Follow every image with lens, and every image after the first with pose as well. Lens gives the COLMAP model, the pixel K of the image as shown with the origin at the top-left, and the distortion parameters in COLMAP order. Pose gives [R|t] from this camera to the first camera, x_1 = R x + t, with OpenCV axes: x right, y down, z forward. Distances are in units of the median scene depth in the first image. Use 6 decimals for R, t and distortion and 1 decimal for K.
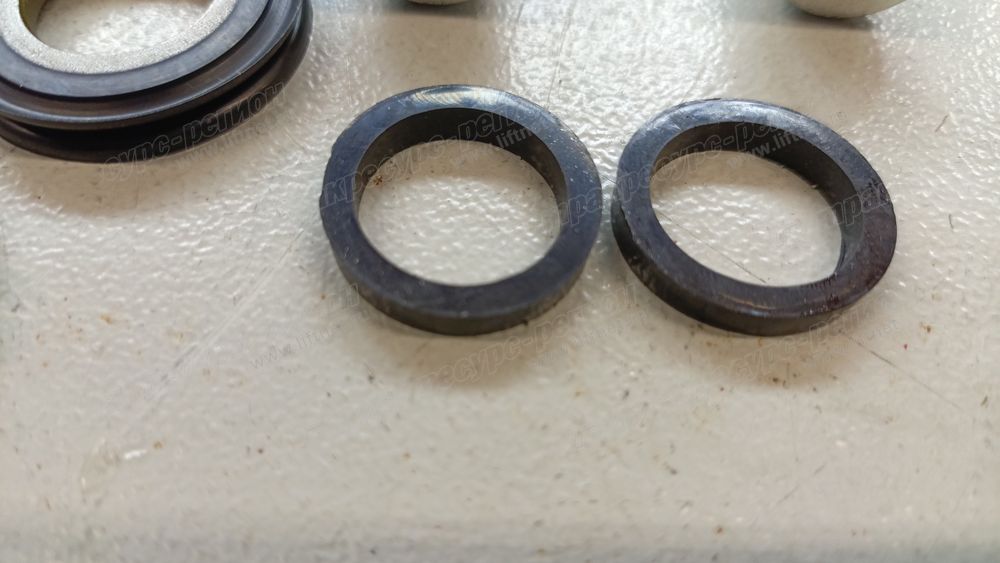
lens RADIAL K [[751.8, 0, 502.0], [0, 751.8, 277.8], [0, 0, 1]] dist [0.032001, -0.097085]
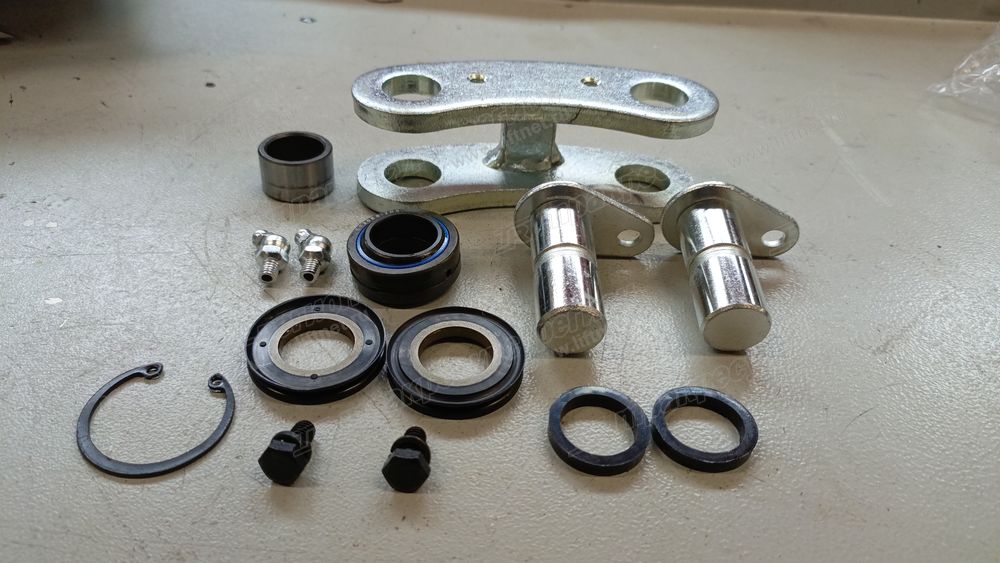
lens RADIAL K [[751.8, 0, 500.9], [0, 751.8, 273.7], [0, 0, 1]] dist [0.032001, -0.097085]
pose [[0.998963, -0.035761, 0.028185, -0.464582], [0.043696, 0.926971, -0.372580, 0.384676], [-0.012803, 0.373425, 0.927572, -1.748178]]
